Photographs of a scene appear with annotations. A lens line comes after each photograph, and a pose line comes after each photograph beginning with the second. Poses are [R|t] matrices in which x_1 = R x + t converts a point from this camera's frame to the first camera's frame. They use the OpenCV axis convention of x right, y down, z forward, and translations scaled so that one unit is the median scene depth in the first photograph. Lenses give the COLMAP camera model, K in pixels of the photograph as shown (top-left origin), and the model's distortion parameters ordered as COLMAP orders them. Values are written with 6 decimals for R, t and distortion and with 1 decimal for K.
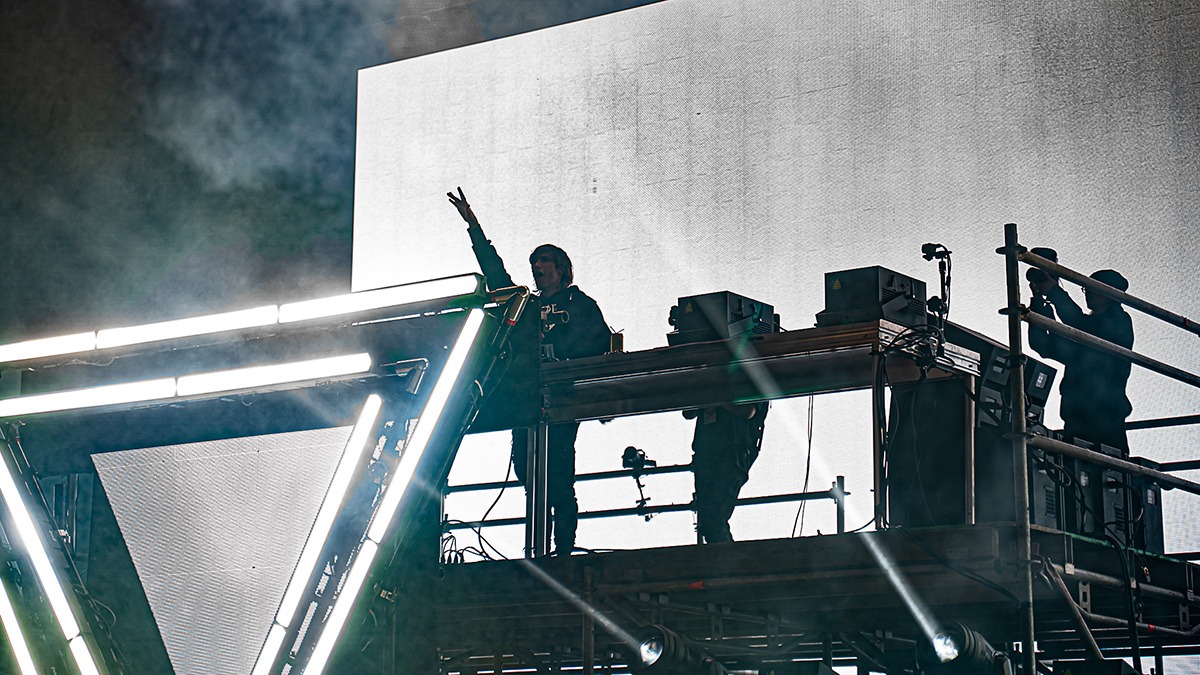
lens RADIAL K [[2463.9, 0, 600.0], [0, 2463.9, 337.5], [0, 0, 1]] dist [0.304655, 0.048673]
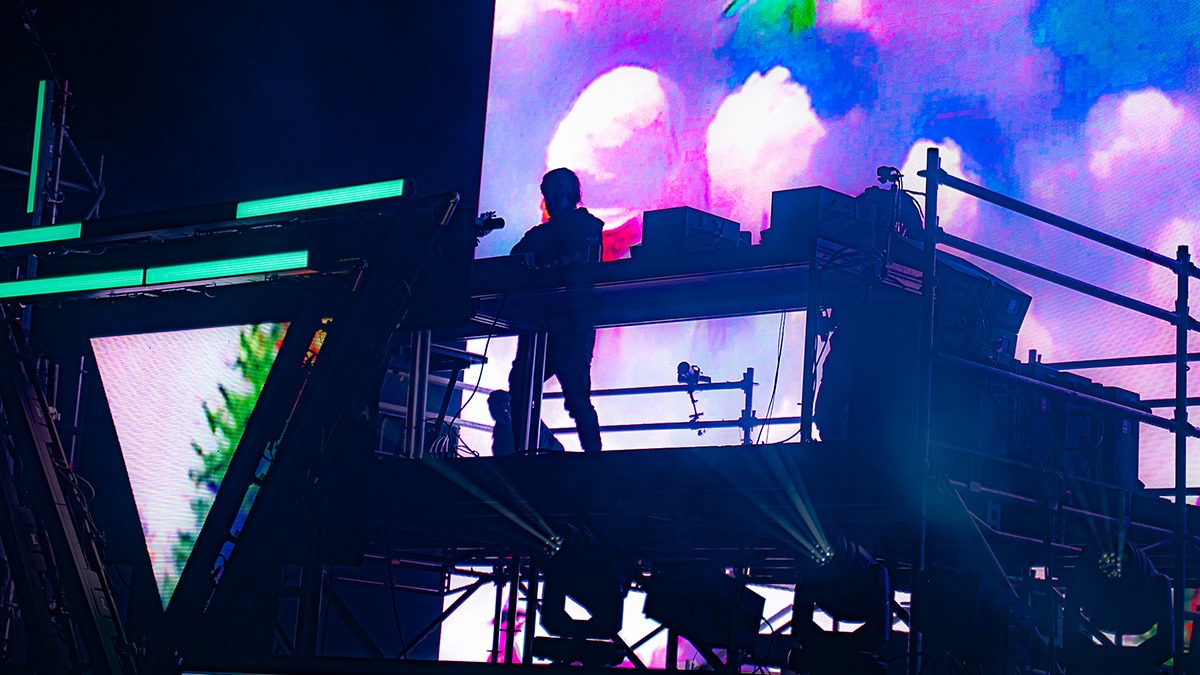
lens RADIAL K [[2463.9, 0, 600.0], [0, 2463.9, 337.5], [0, 0, 1]] dist [0.304655, 0.048673]
pose [[0.993200, 0.042404, -0.108423, 0.124364], [-0.039189, 0.998732, 0.031617, 0.004487], [0.109626, -0.027153, 0.993602, -0.025362]]
